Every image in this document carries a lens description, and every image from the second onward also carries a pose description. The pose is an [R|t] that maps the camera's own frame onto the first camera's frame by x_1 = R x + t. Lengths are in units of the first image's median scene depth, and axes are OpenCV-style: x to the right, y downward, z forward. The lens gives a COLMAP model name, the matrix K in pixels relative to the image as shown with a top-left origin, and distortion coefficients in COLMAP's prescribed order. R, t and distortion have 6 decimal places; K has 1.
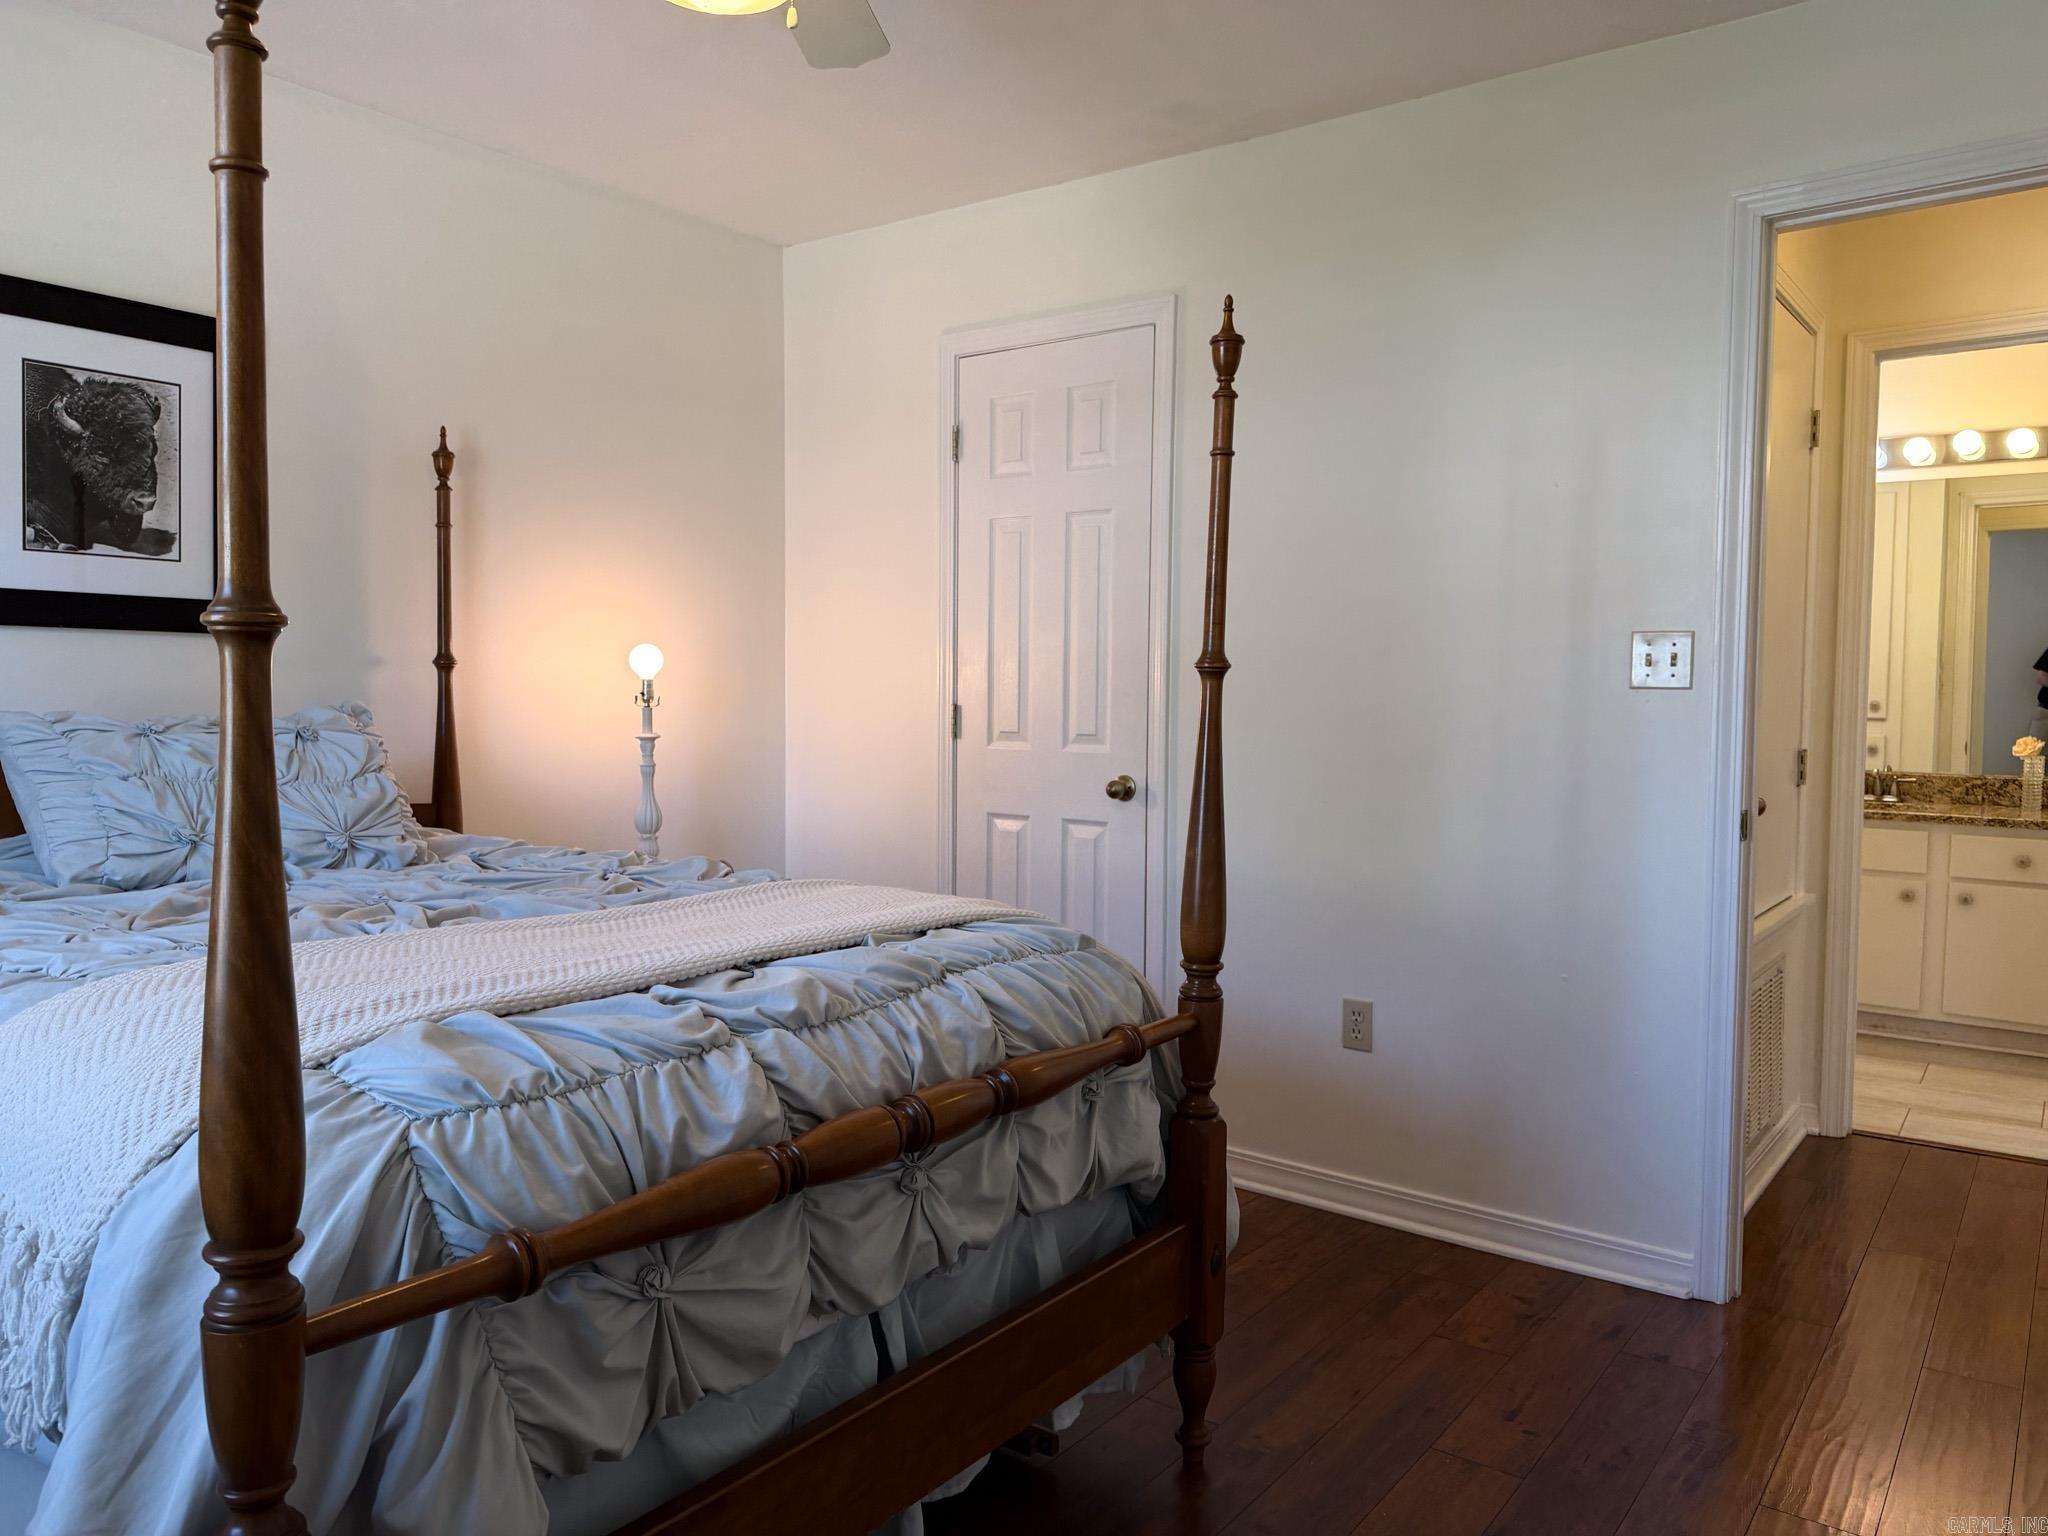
lens RADIAL K [[1438.8, 0, 1019.8], [0, 1438.8, 764.1], [0, 0, 1]] dist [-0.001557, -0.000905]
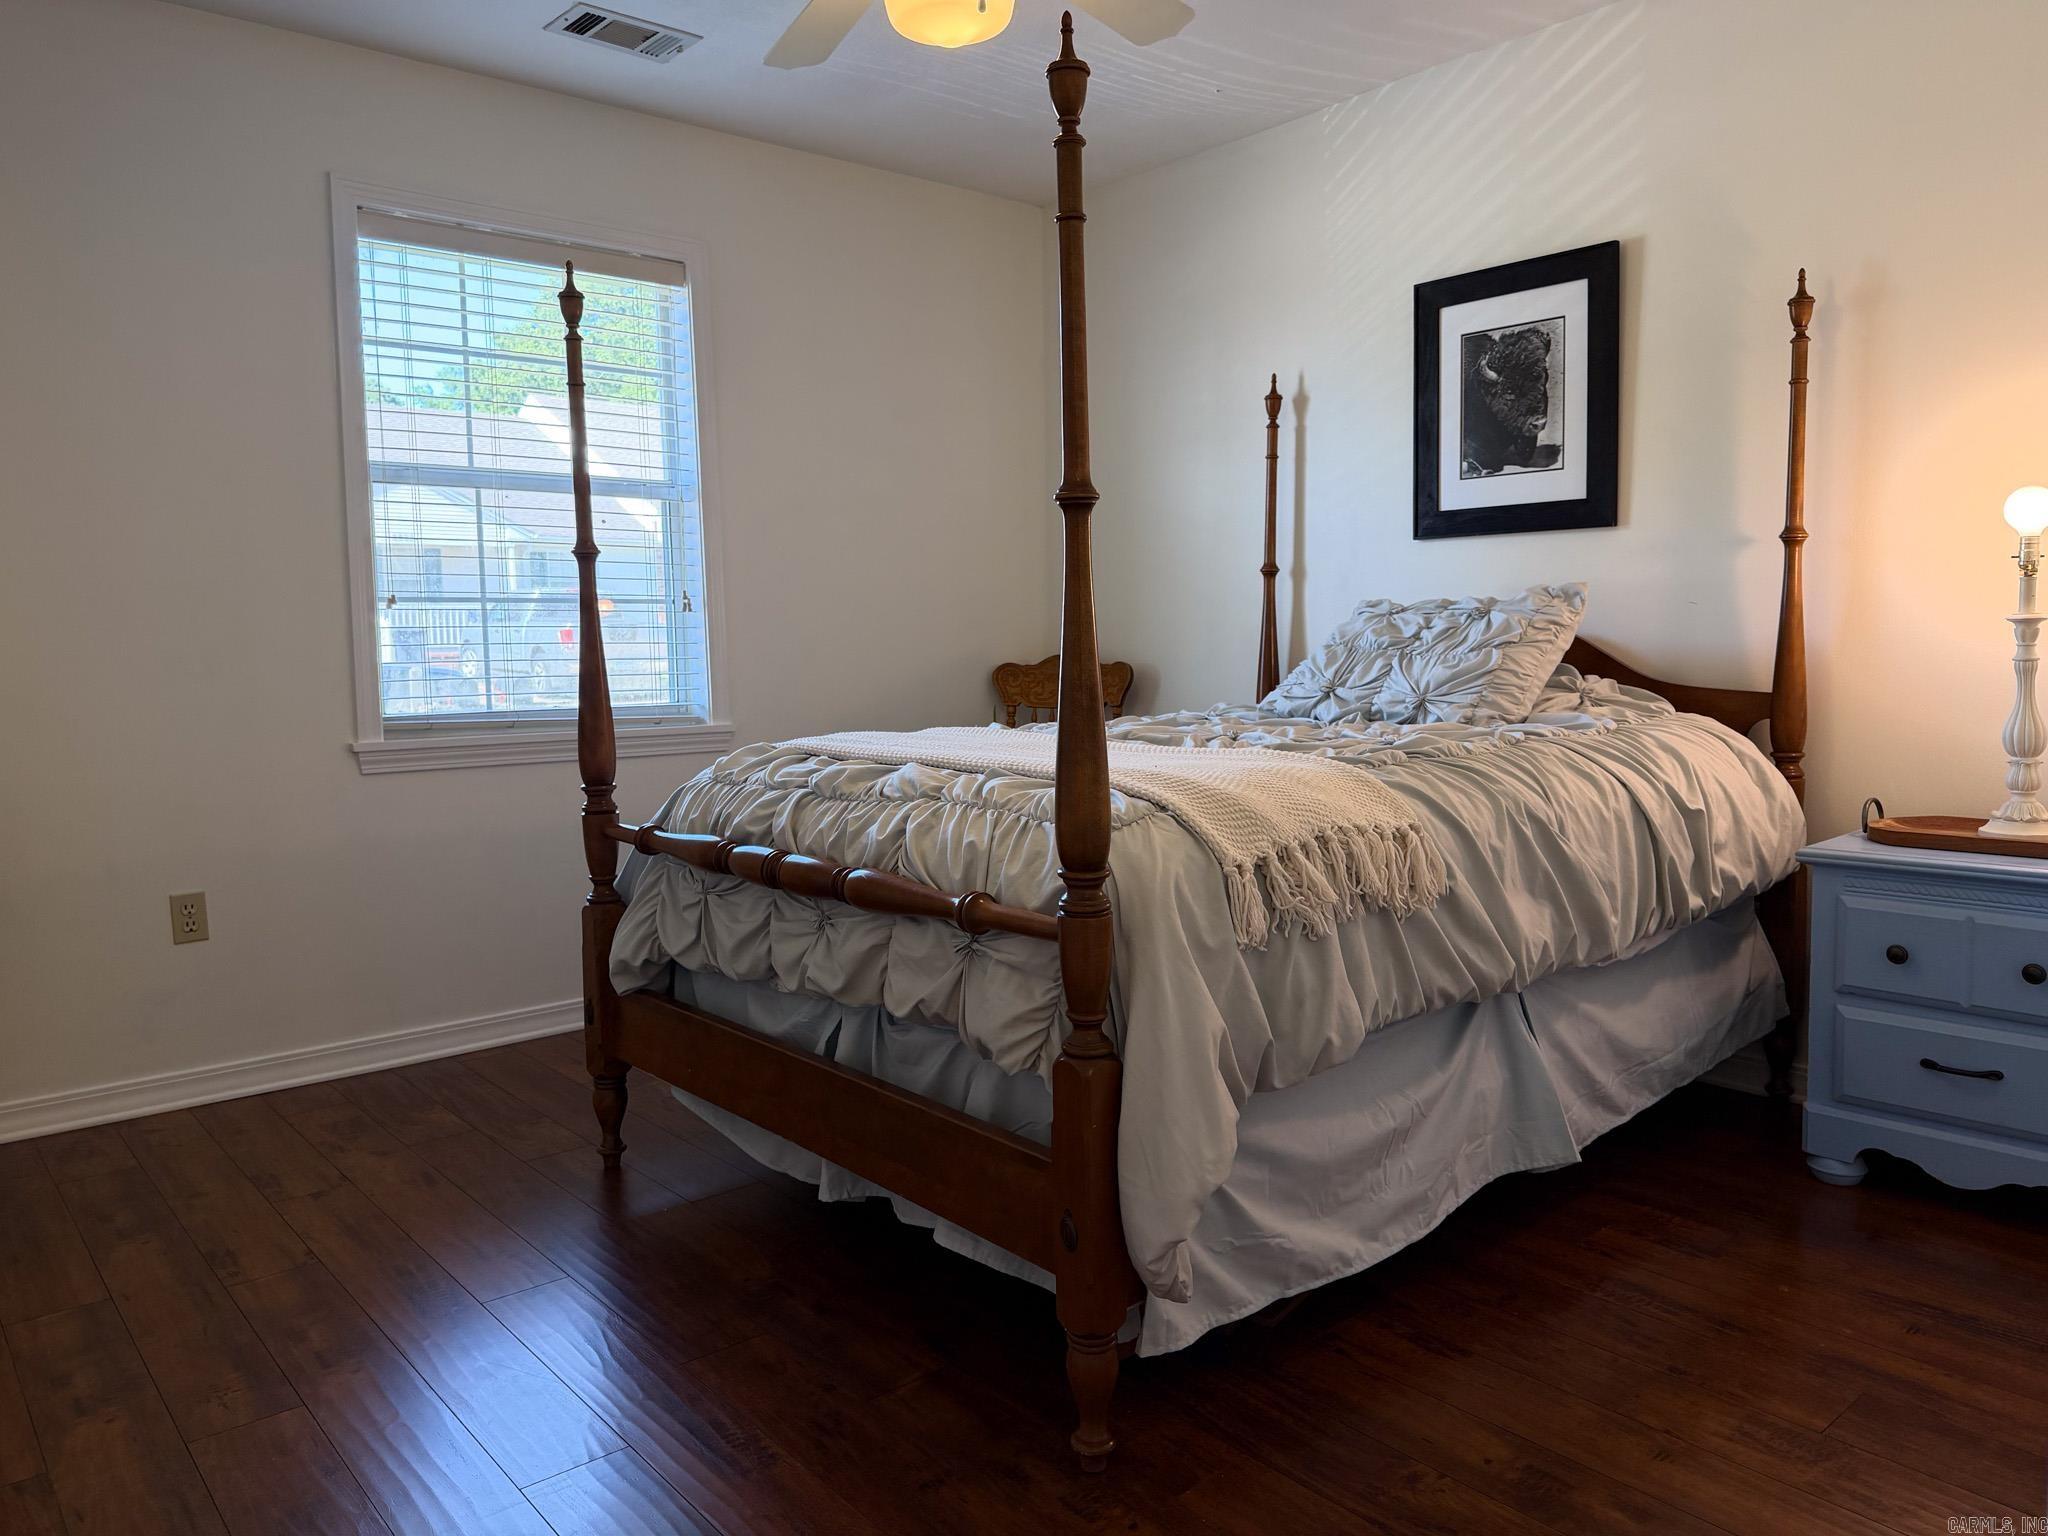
lens RADIAL K [[1438.8, 0, 1020.5], [0, 1438.8, 765.7], [0, 0, 1]] dist [-0.001557, -0.000905]
pose [[-0.219550, 0.084515, -0.971934, 0.685291], [-0.034308, 0.994956, 0.094267, 0.004083], [0.974998, 0.054042, -0.215543, 0.853037]]
